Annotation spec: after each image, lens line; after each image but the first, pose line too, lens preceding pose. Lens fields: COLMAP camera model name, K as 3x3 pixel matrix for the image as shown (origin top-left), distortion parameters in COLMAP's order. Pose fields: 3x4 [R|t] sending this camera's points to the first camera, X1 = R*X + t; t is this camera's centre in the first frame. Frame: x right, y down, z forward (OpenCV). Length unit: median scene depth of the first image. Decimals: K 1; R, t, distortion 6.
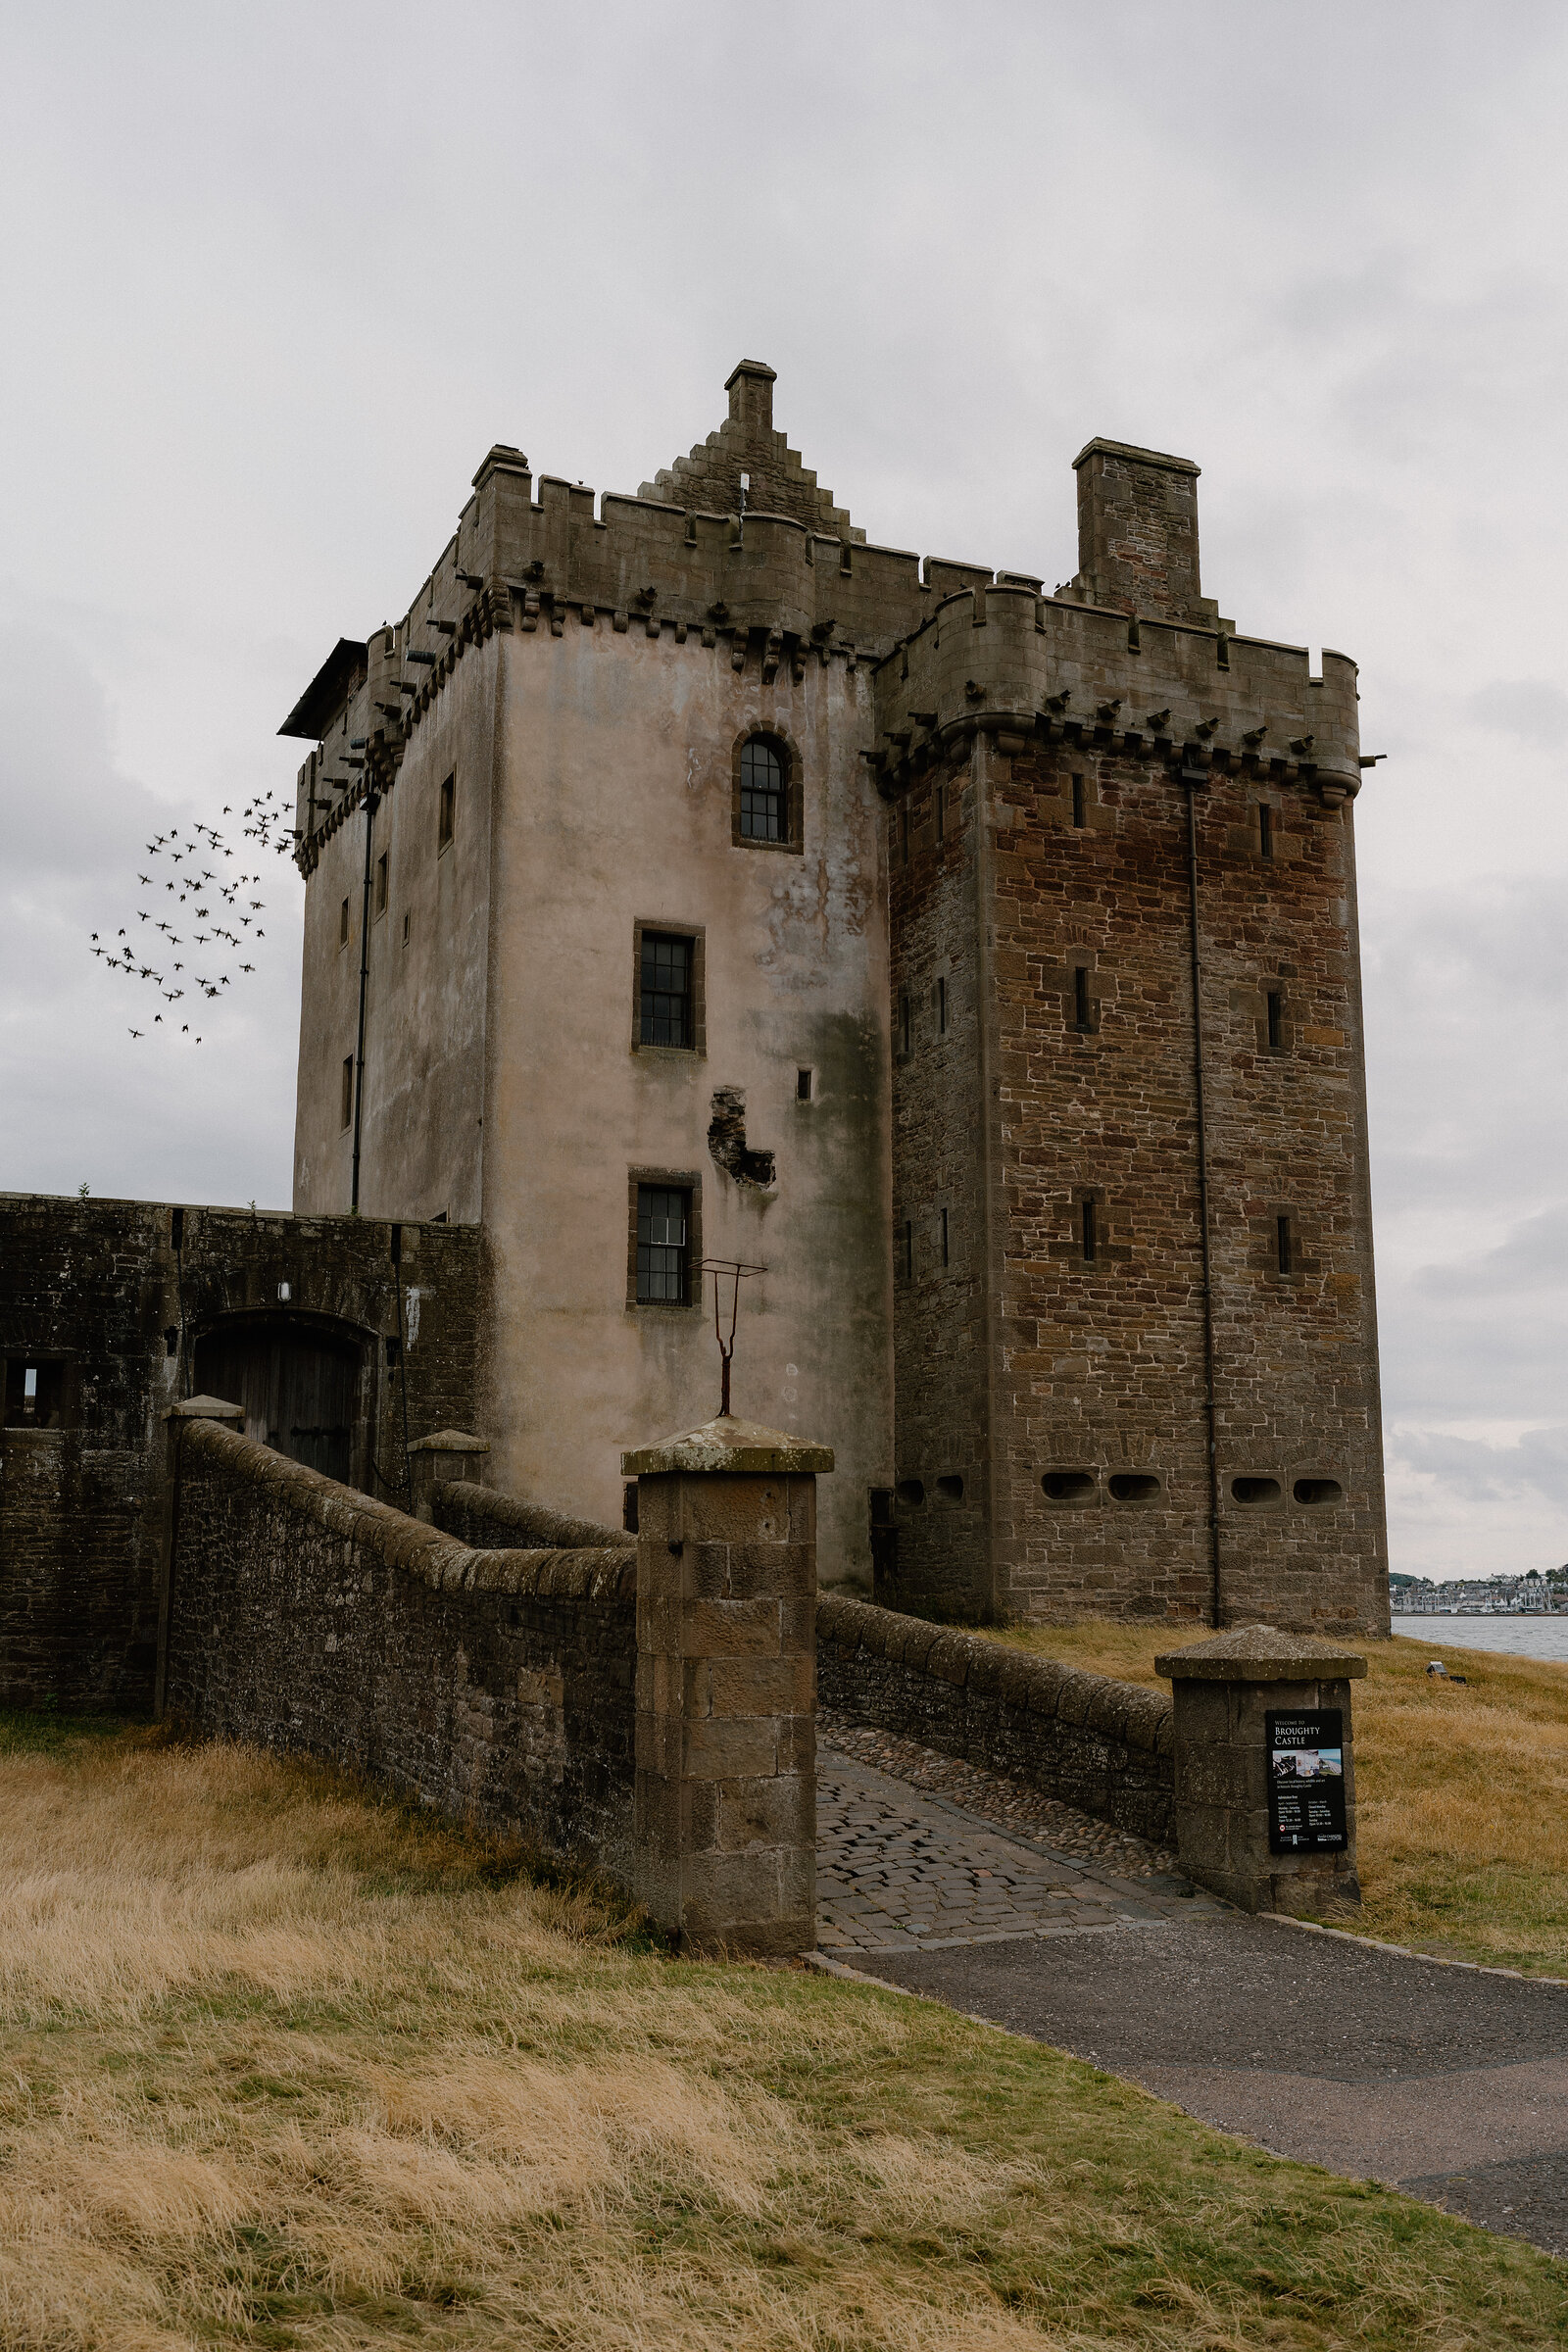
lens RADIAL K [[2247.2, 0, 781.9], [0, 2247.2, 1191.8], [0, 0, 1]] dist [-0.005184, 0.001709]
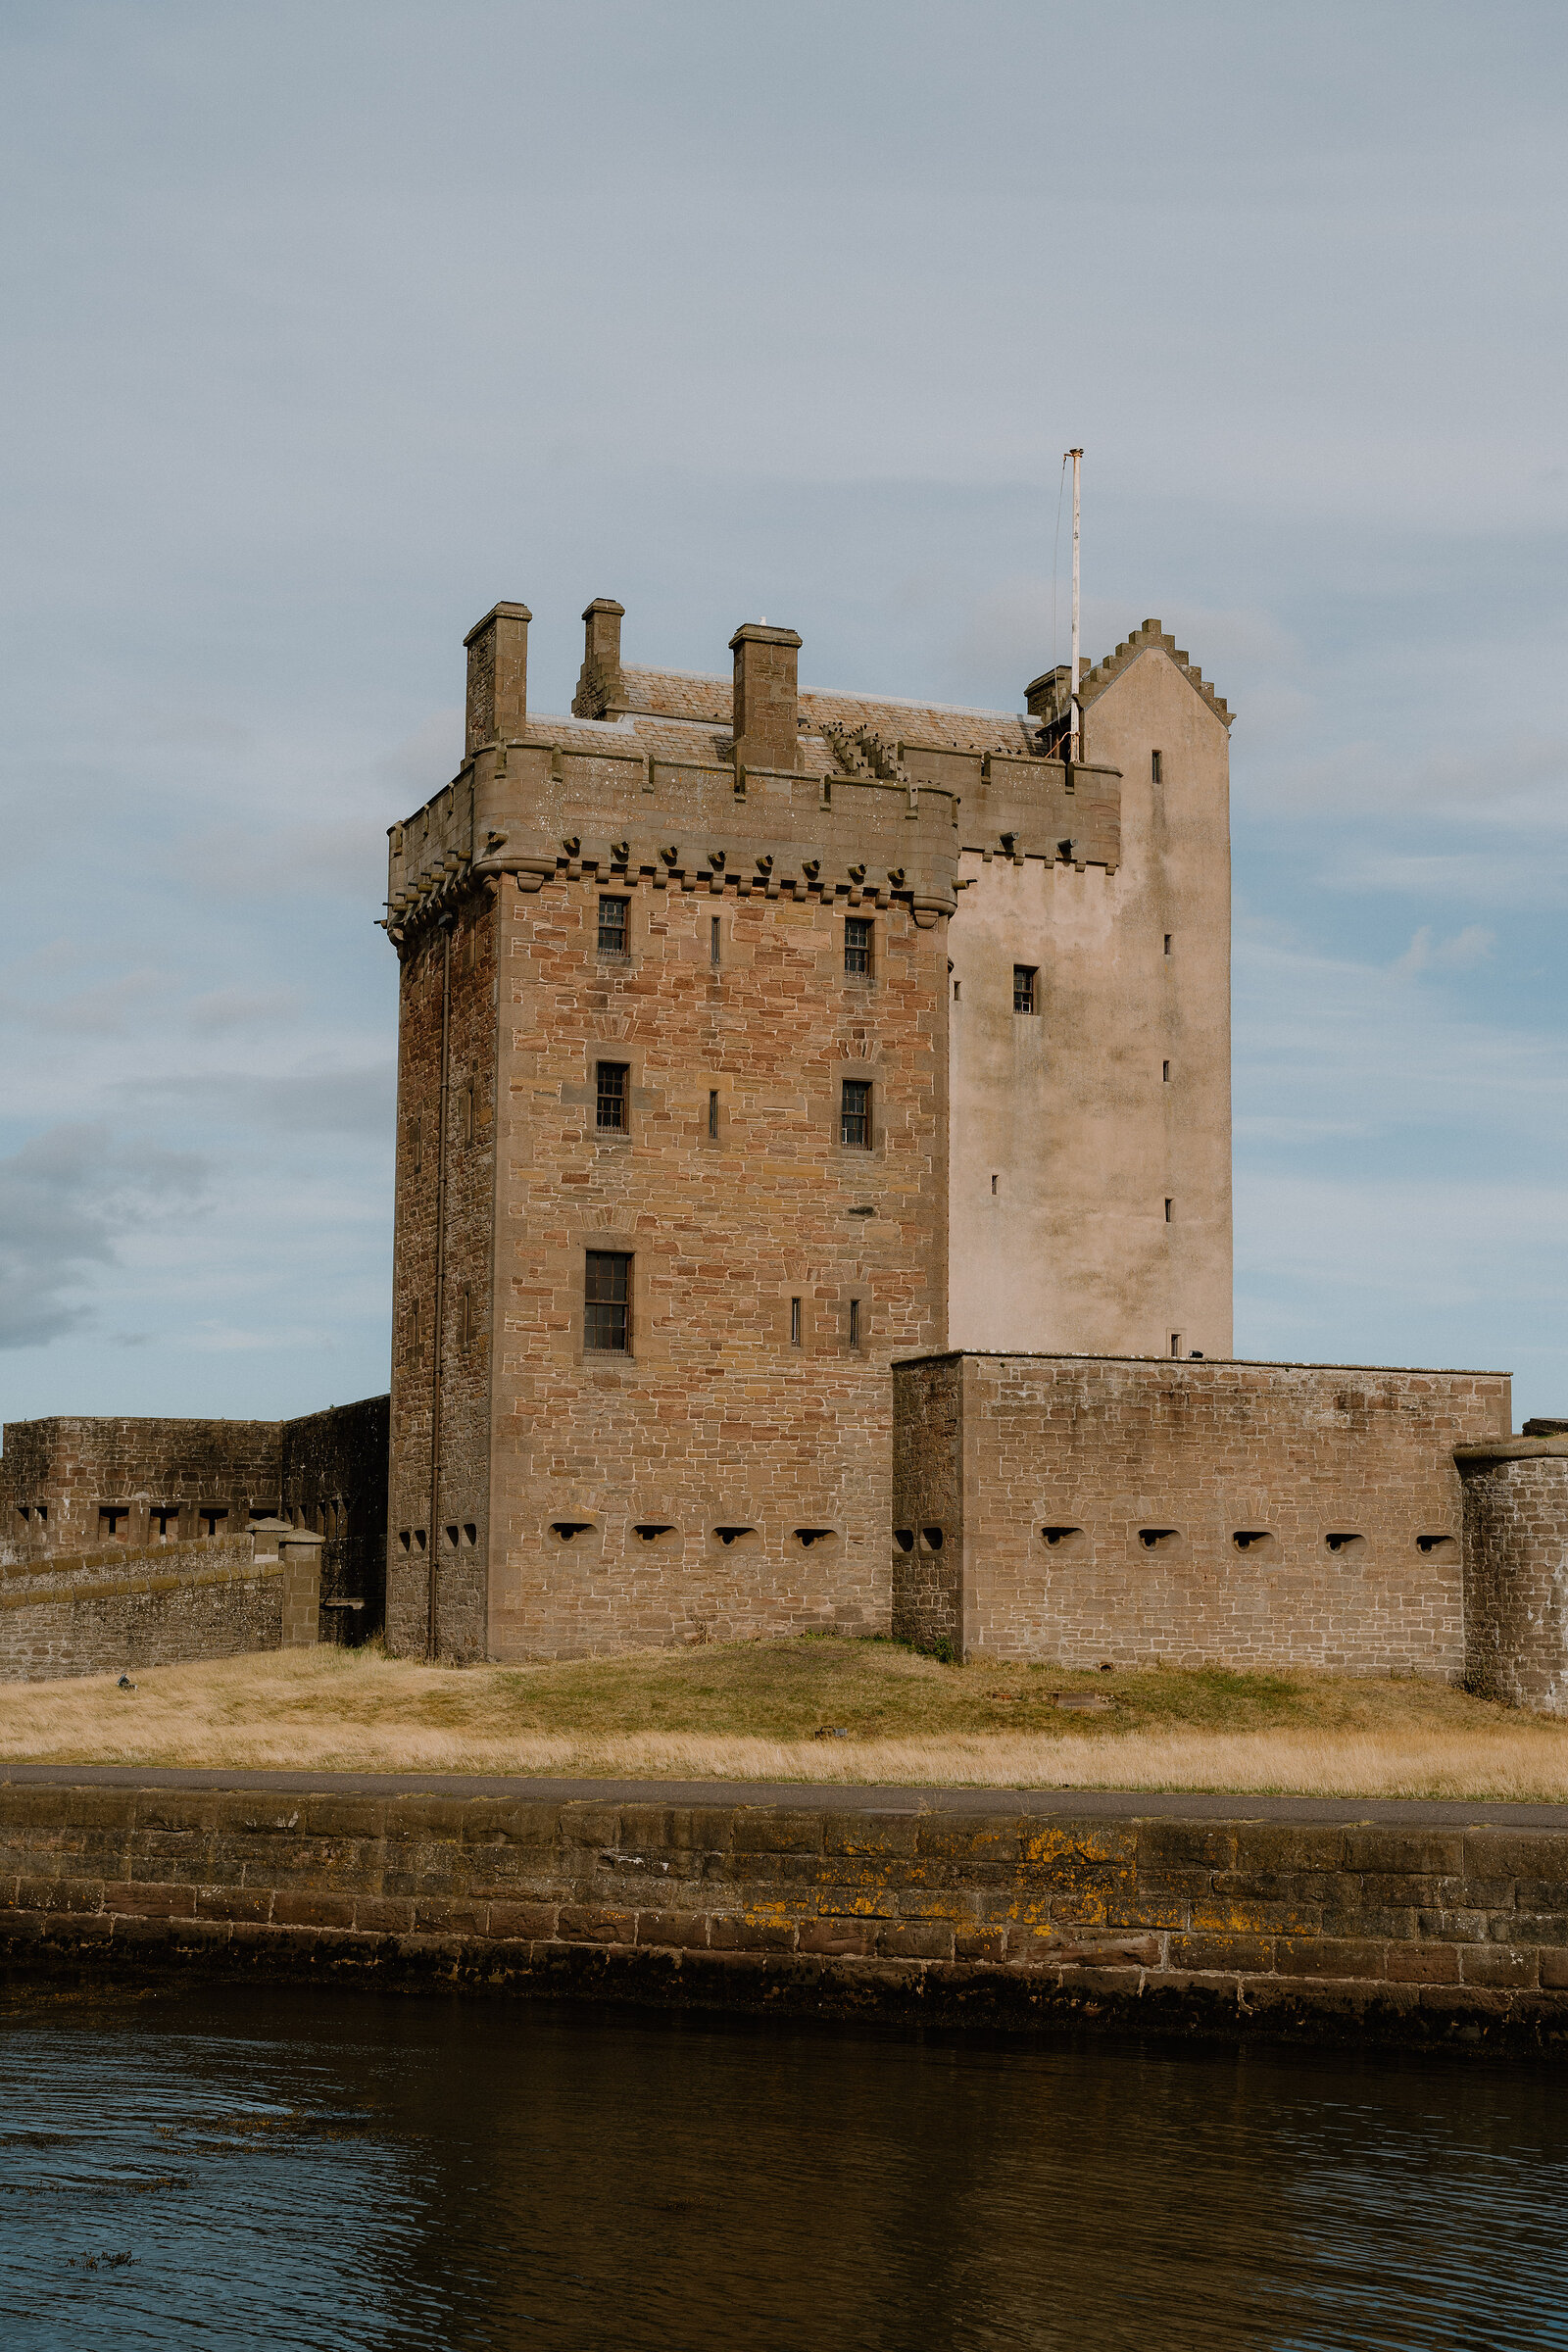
lens RADIAL K [[3249.7, 0, 796.0], [0, 3249.7, 1187.0], [0, 0, 1]] dist [-0.004323, 0.031464]
pose [[-0.022186, -0.142147, -0.989597, 1.825389], [0.173229, 0.974322, -0.143836, 0.221039], [0.984632, -0.174618, 0.003008, 1.159578]]
